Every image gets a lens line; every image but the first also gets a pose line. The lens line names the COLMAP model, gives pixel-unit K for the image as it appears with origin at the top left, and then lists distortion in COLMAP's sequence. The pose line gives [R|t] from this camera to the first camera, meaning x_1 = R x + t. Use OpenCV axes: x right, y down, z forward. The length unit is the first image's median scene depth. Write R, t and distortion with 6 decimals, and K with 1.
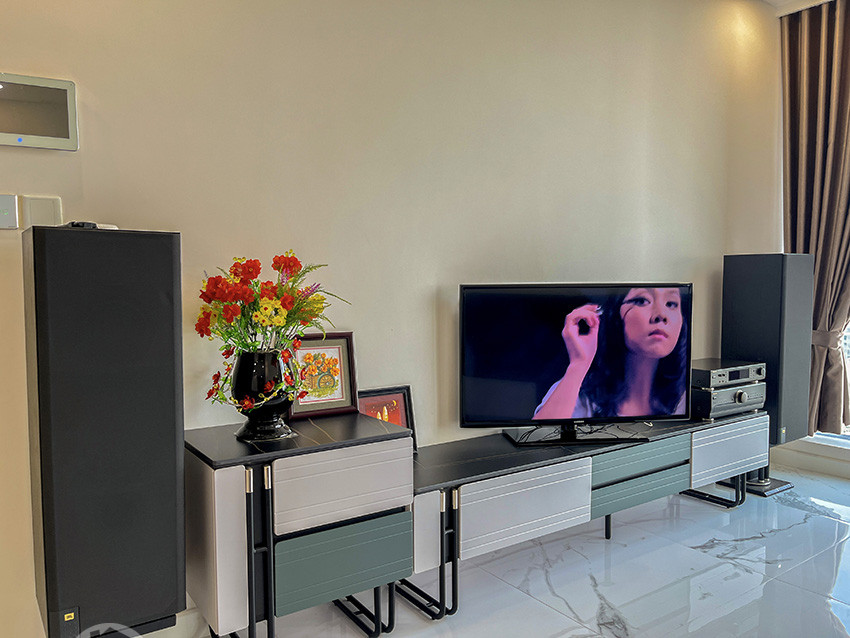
lens RADIAL K [[656.4, 0, 425.0], [0, 656.4, 319.0], [0, 0, 1]] dist [0.038244, -0.003471]
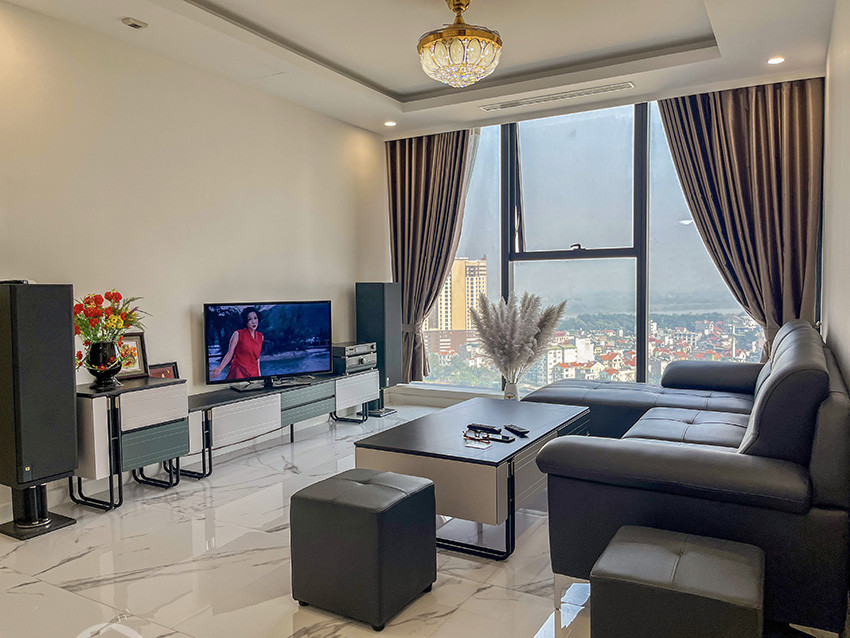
lens RADIAL K [[656.4, 0, 425.0], [0, 656.4, 319.0], [0, 0, 1]] dist [0.038244, -0.003471]
pose [[0.904270, -0.030717, 0.425854, -0.179377], [0.035133, 0.999379, -0.002518, 0.015223], [-0.425512, 0.017239, 0.904788, -0.935574]]
